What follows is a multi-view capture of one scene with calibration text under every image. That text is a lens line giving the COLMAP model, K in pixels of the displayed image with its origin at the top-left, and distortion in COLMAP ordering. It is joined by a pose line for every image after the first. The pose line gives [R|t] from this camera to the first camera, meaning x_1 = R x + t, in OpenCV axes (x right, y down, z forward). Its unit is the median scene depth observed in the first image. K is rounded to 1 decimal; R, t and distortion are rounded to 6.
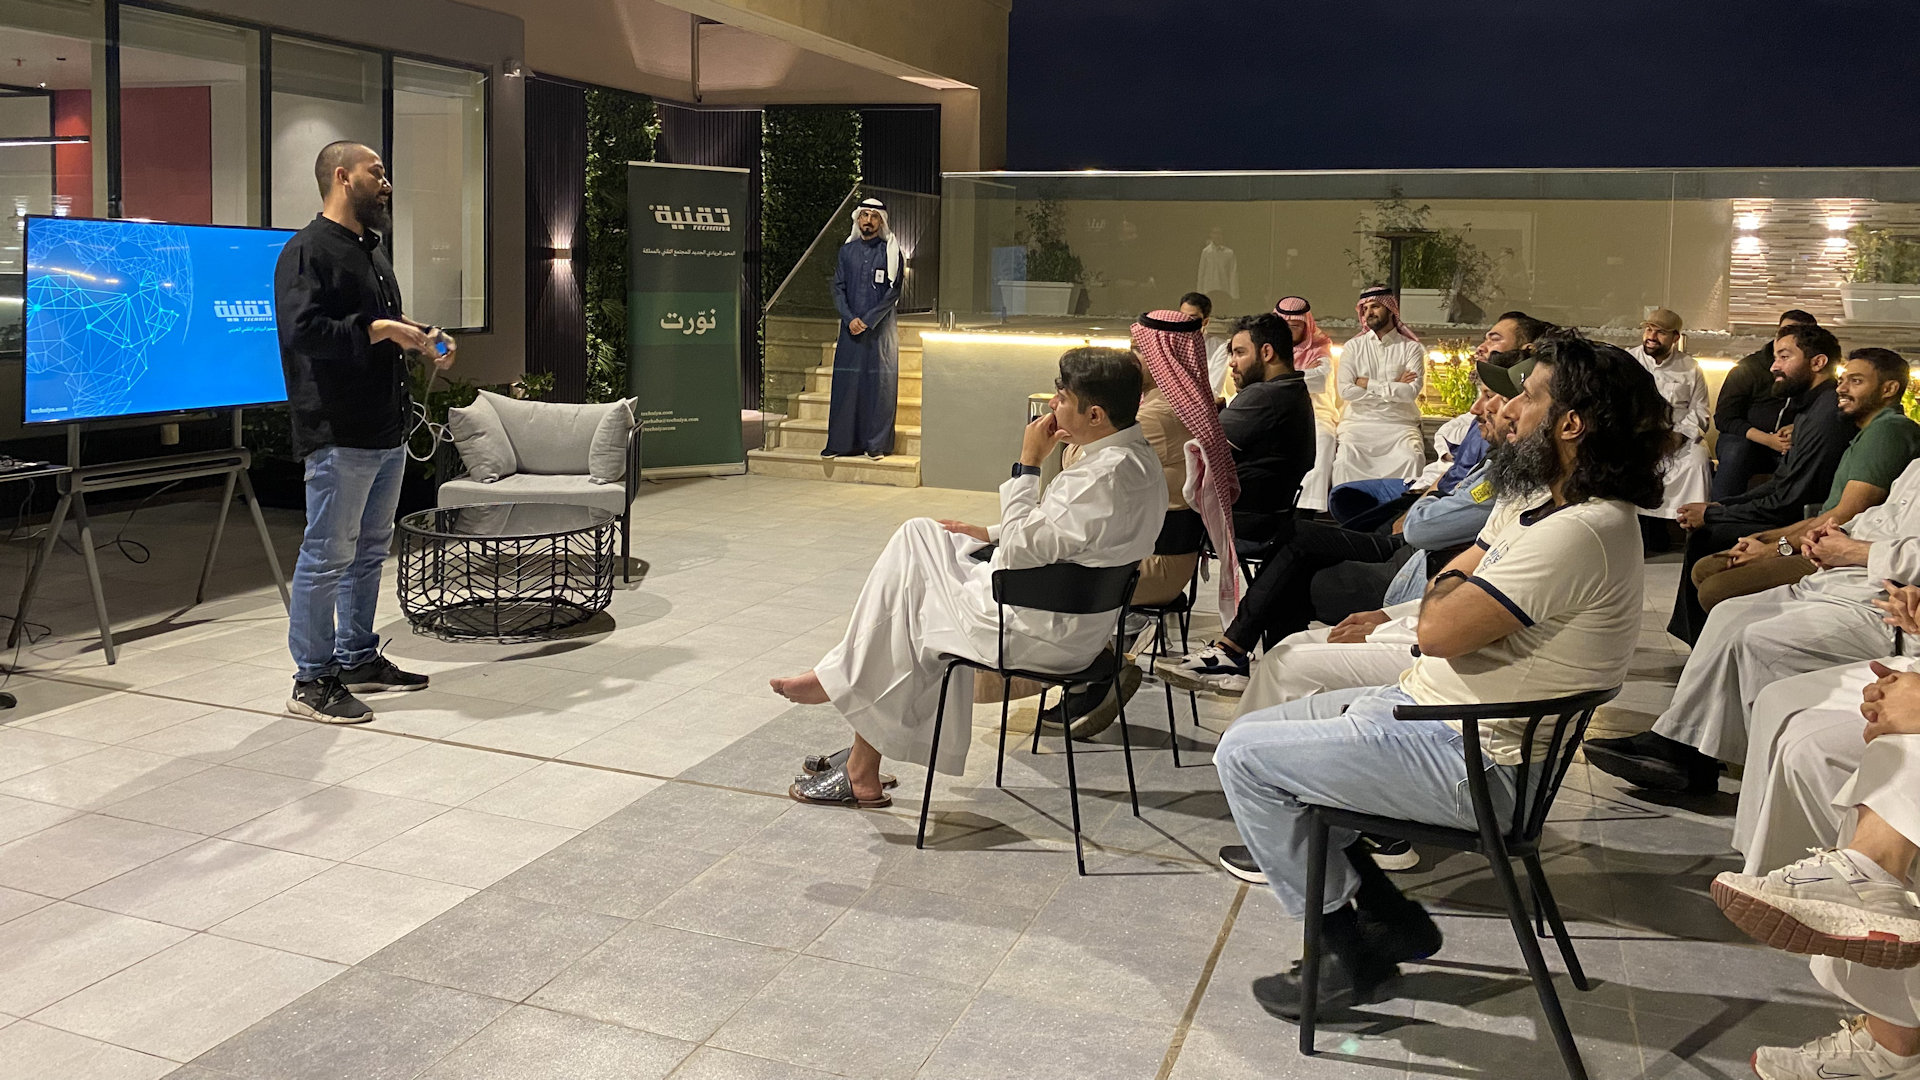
lens RADIAL K [[1495.3, 0, 958.5], [0, 1495.3, 371.9], [0, 0, 1]] dist [0.071157, -0.108510]
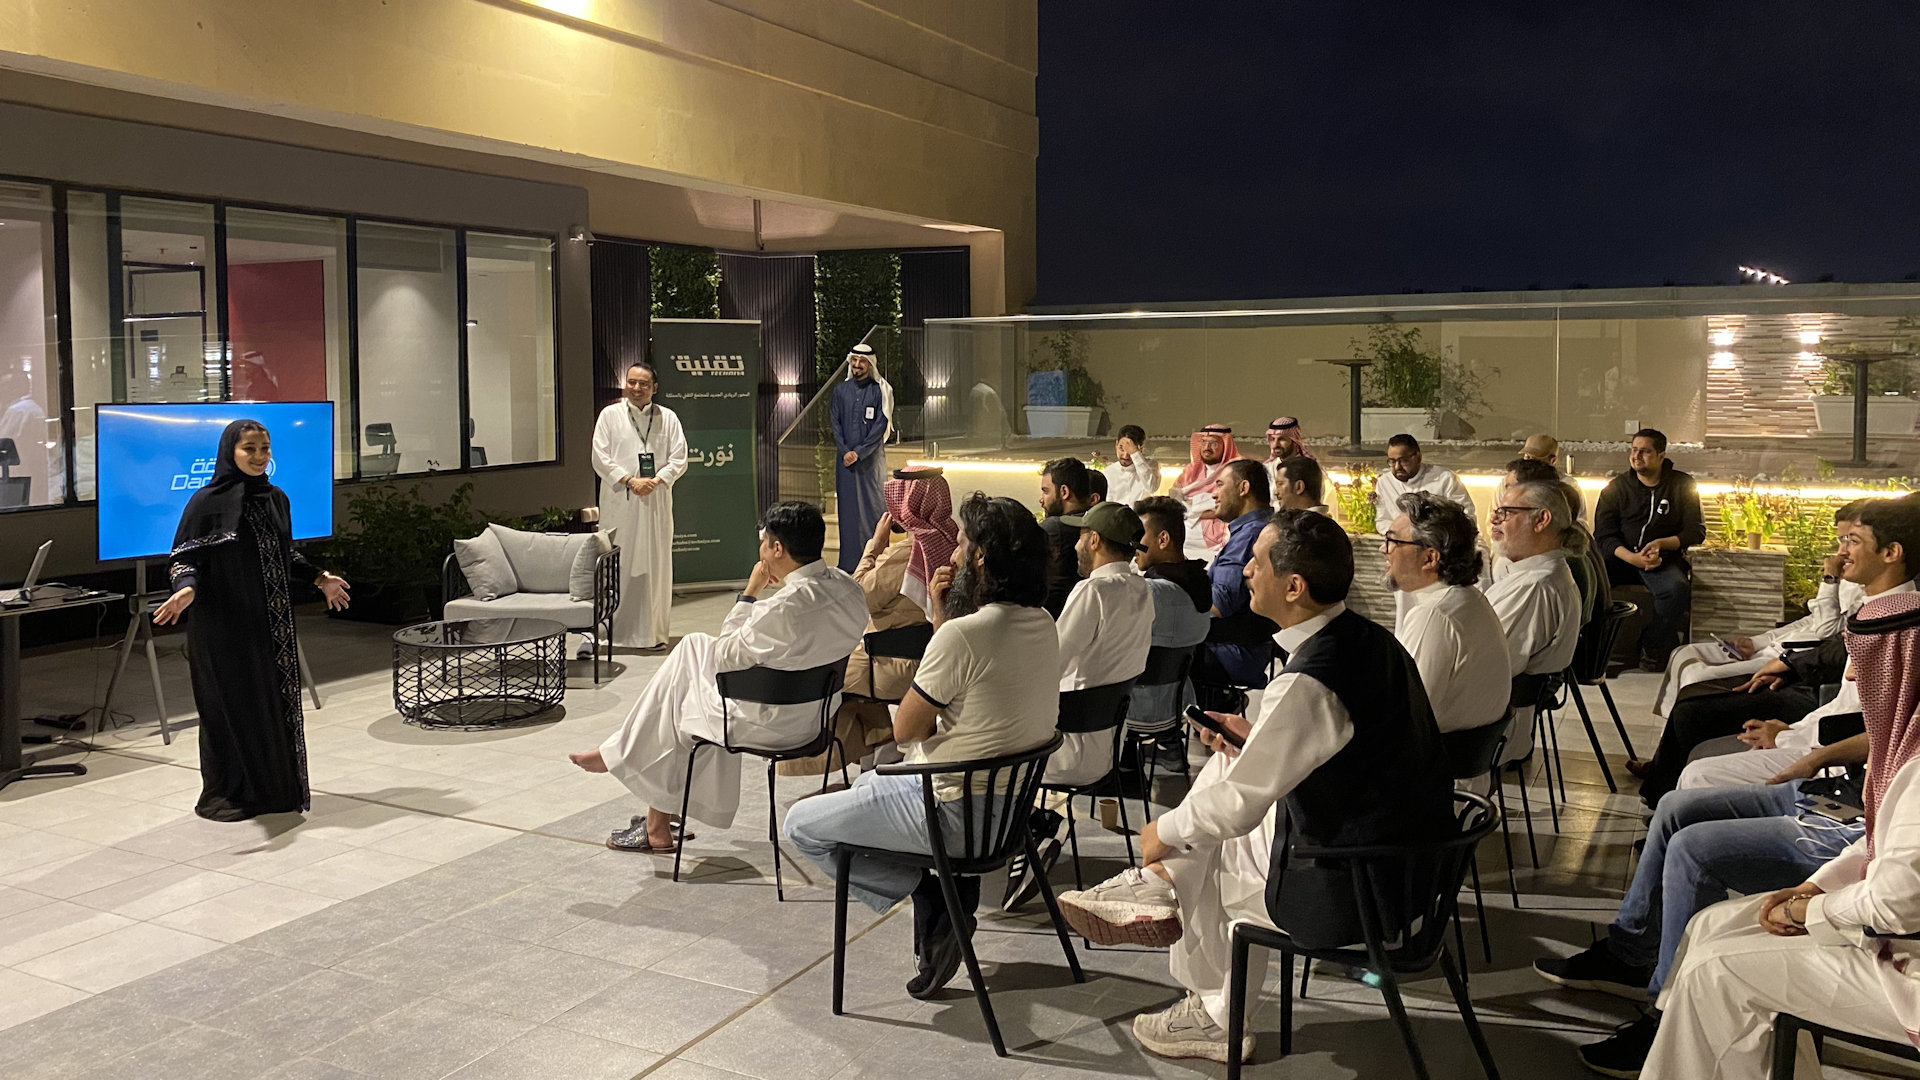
lens RADIAL K [[1501.3, 0, 958.8], [0, 1501.3, 479.9], [0, 0, 1]] dist [0.075023, -0.119358]
pose [[0.991611, -0.015643, -0.128311, 0.164484], [0.016028, 0.999870, 0.001964, -0.015055], [0.128264, -0.004004, 0.991732, -0.119992]]
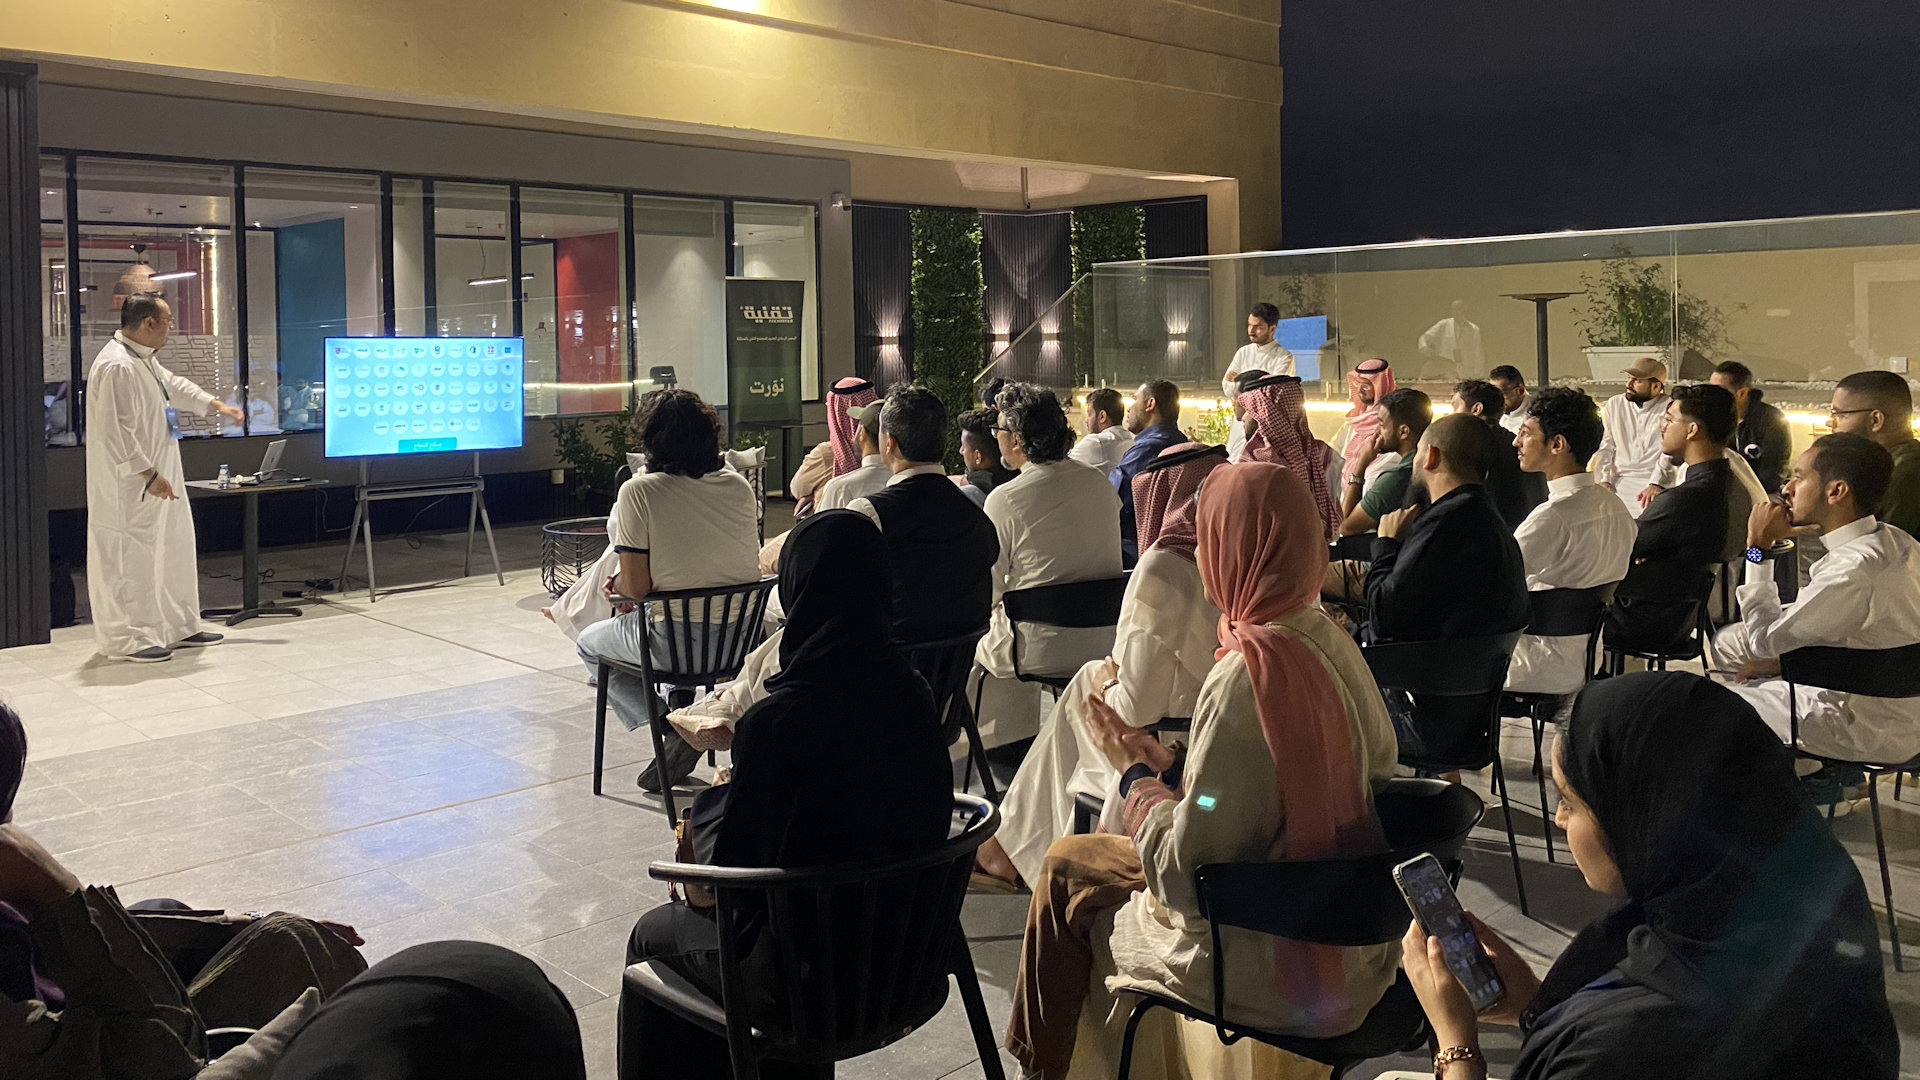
lens RADIAL K [[1487.6, 0, 944.8], [0, 1487.6, 376.3], [0, 0, 1]] dist [0.105402, -0.175318]
pose [[0.896636, -0.023201, -0.442160, 0.426749], [0.002461, 0.998872, -0.047423, 0.013664], [0.442762, 0.041433, 0.895681, -0.122048]]
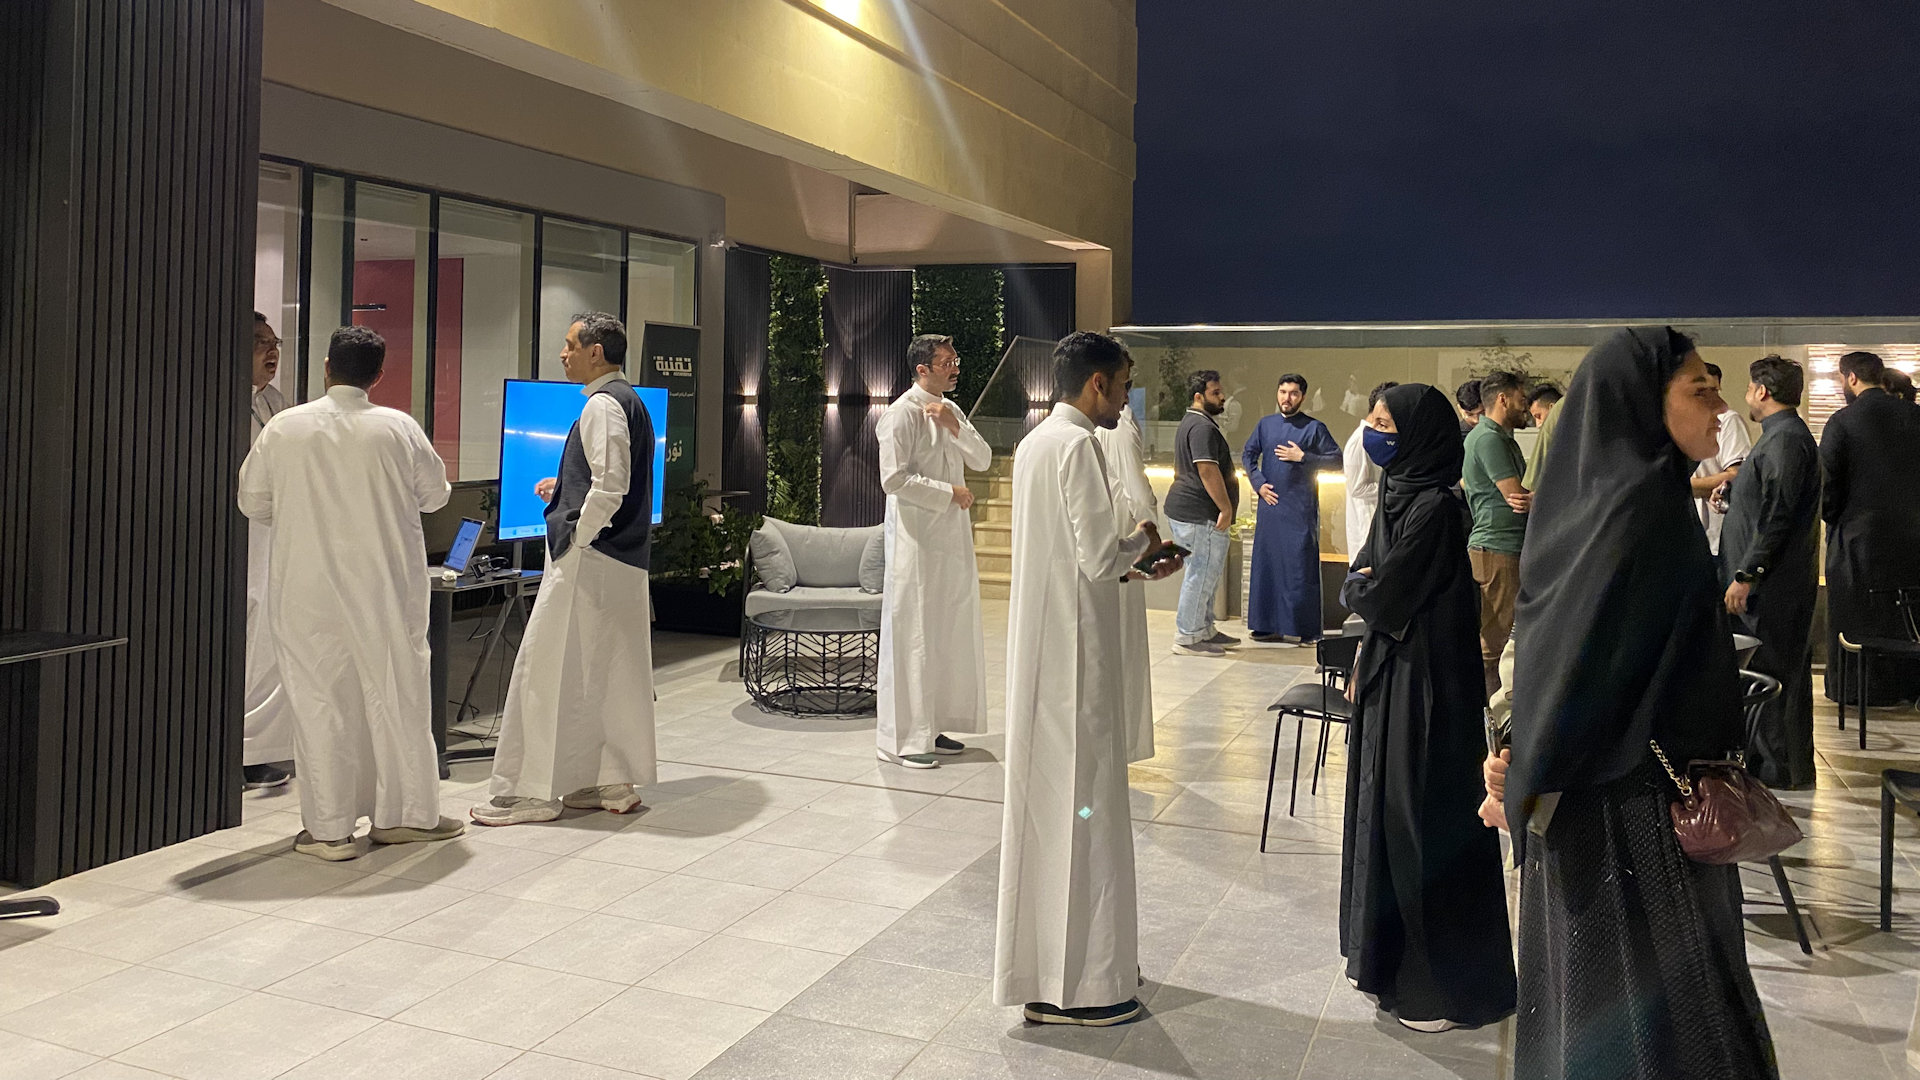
lens RADIAL K [[1500.2, 0, 930.2], [0, 1500.2, 369.8], [0, 0, 1]] dist [0.171747, -0.300706]
pose [[0.999113, -0.006864, -0.041536, -0.105190], [0.002956, 0.995623, -0.093418, 0.006269], [0.041995, 0.093212, 0.994760, -0.154114]]
